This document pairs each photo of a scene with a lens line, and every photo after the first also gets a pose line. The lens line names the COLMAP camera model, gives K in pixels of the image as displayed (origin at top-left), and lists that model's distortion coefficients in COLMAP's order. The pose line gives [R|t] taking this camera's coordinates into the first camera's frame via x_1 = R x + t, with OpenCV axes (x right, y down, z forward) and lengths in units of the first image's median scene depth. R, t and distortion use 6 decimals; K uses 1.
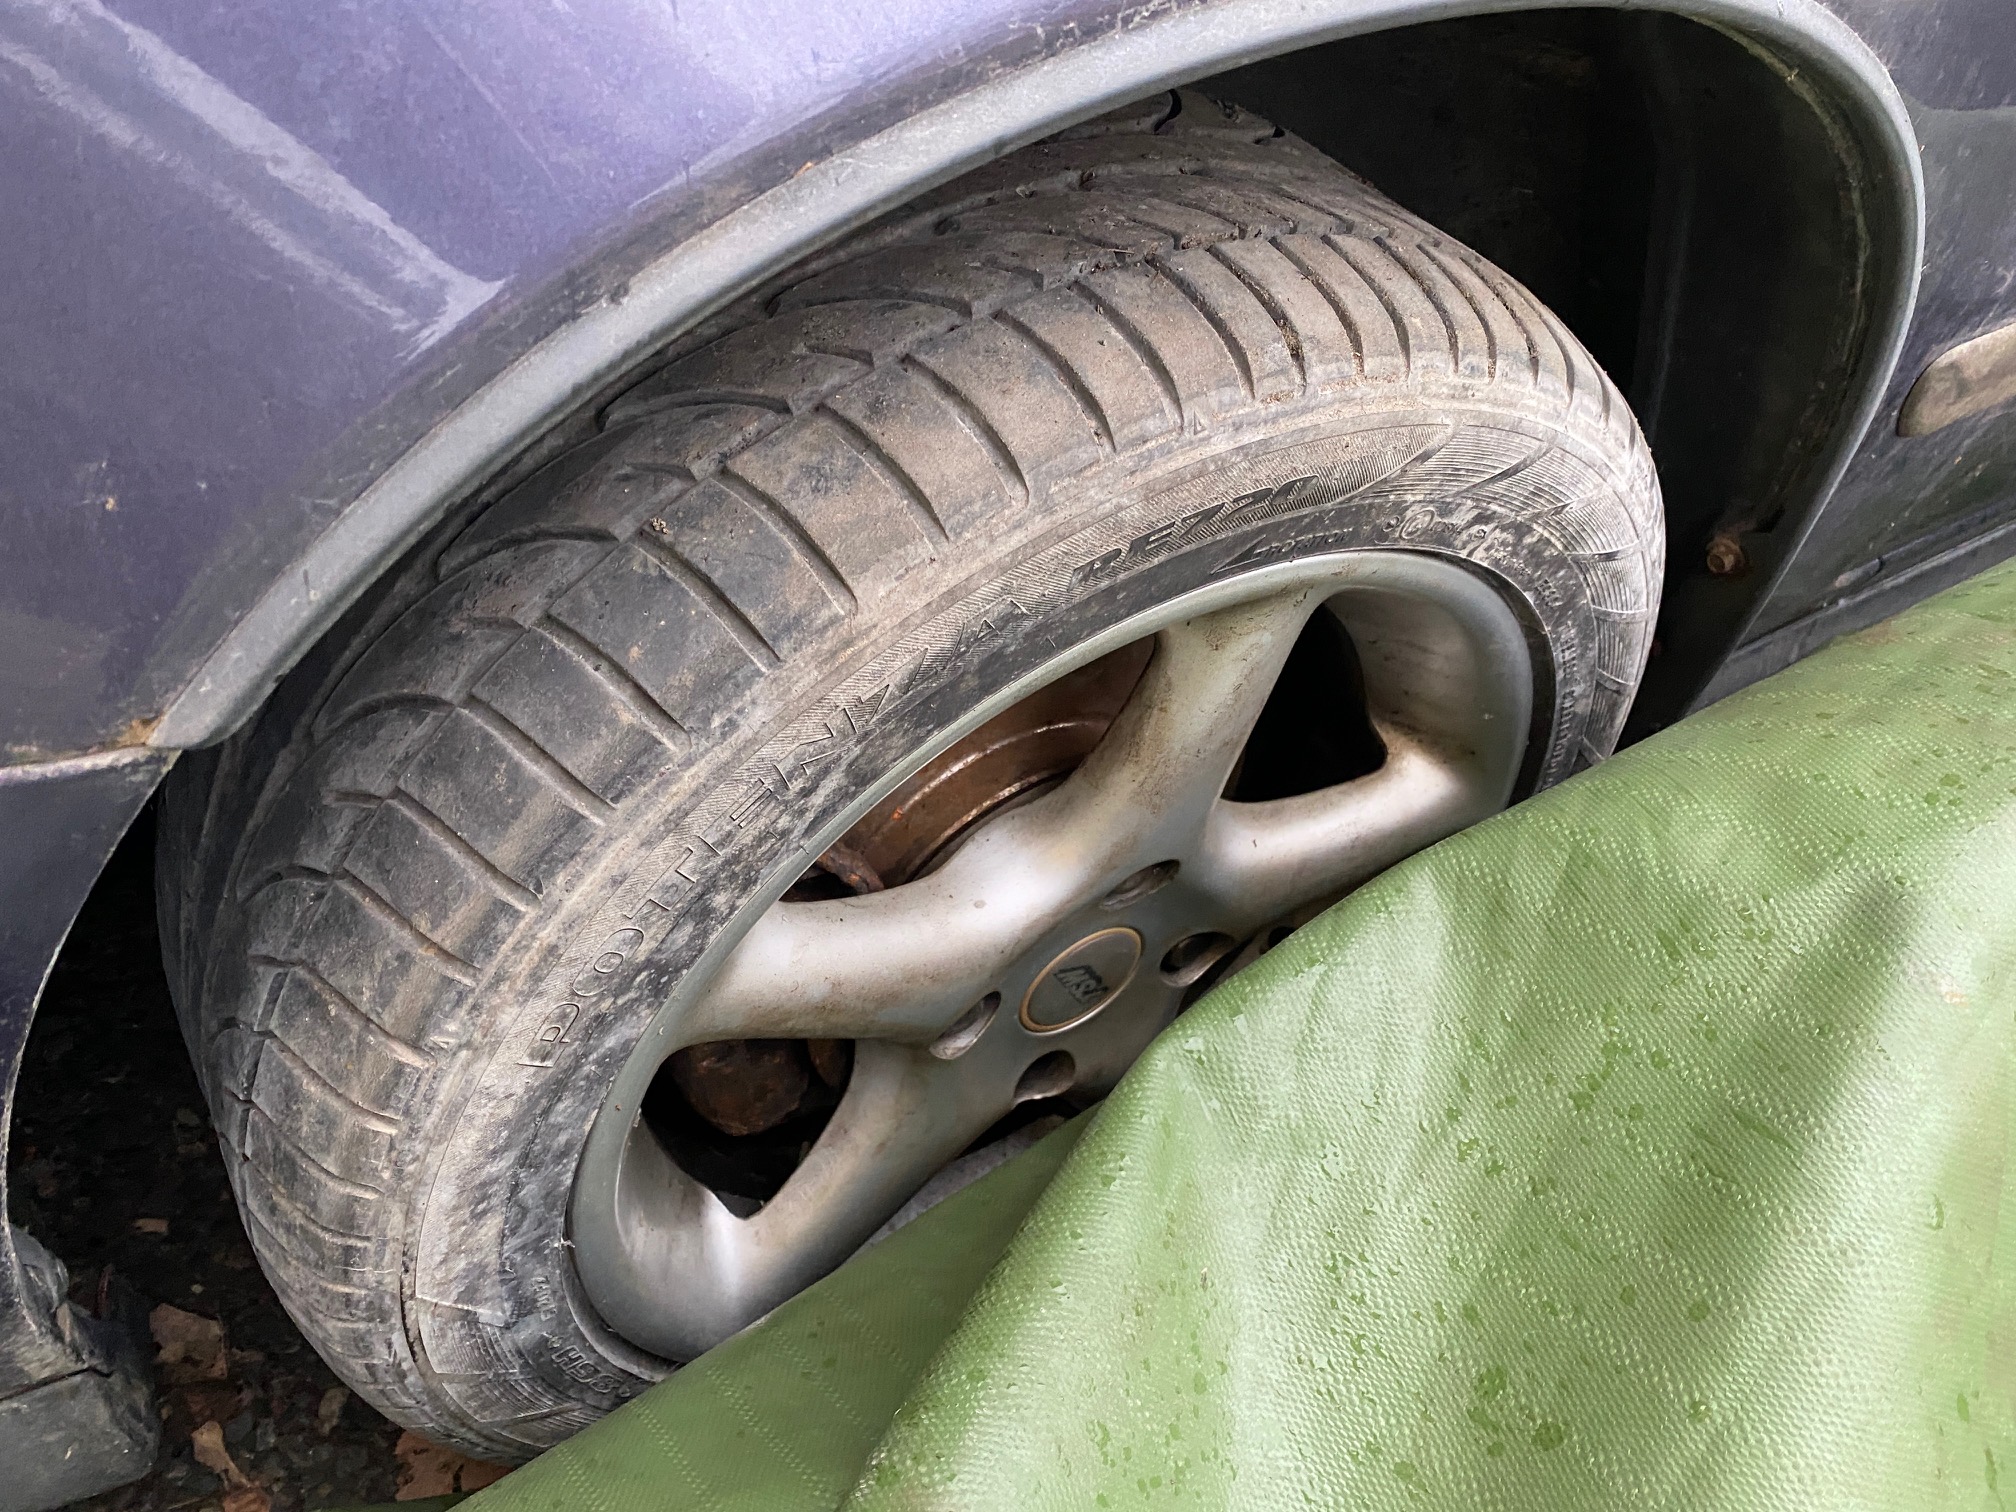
lens RADIAL K [[1538.3, 0, 1008.5], [0, 1538.3, 753.7], [0, 0, 1]] dist [-0.001221, -0.002945]
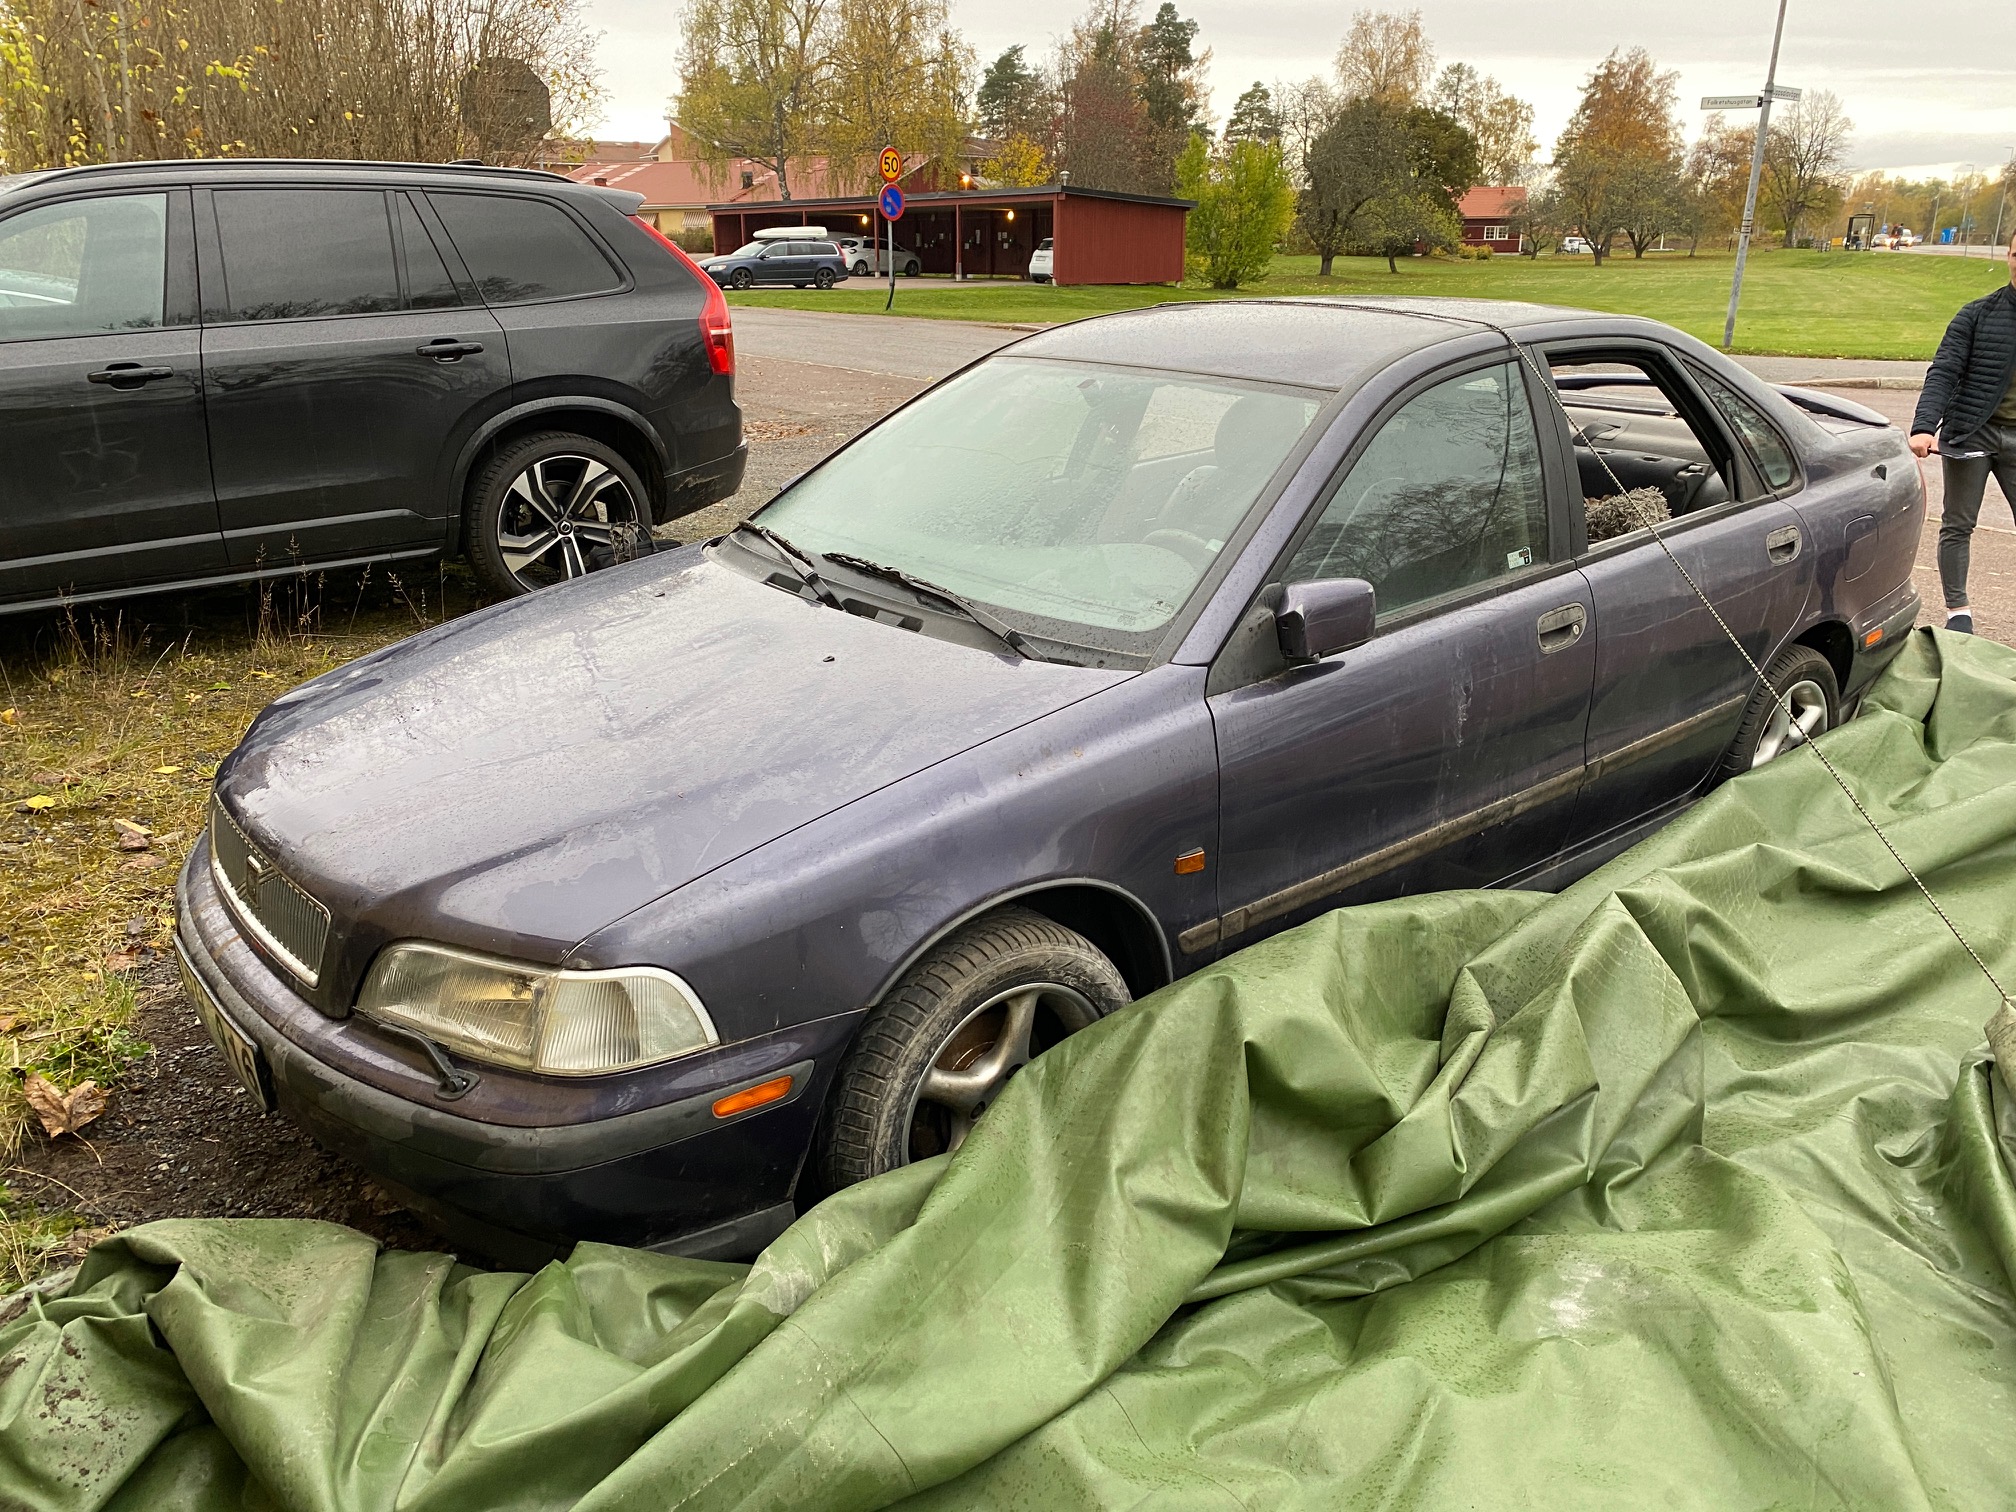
lens RADIAL K [[1538.3, 0, 1008.0], [0, 1538.3, 755.9], [0, 0, 1]] dist [-0.001221, -0.002945]
pose [[0.989428, -0.127013, 0.069998, -0.183129], [0.145001, 0.874990, -0.461918, 1.888037], [-0.002578, 0.467184, 0.884156, -4.706456]]
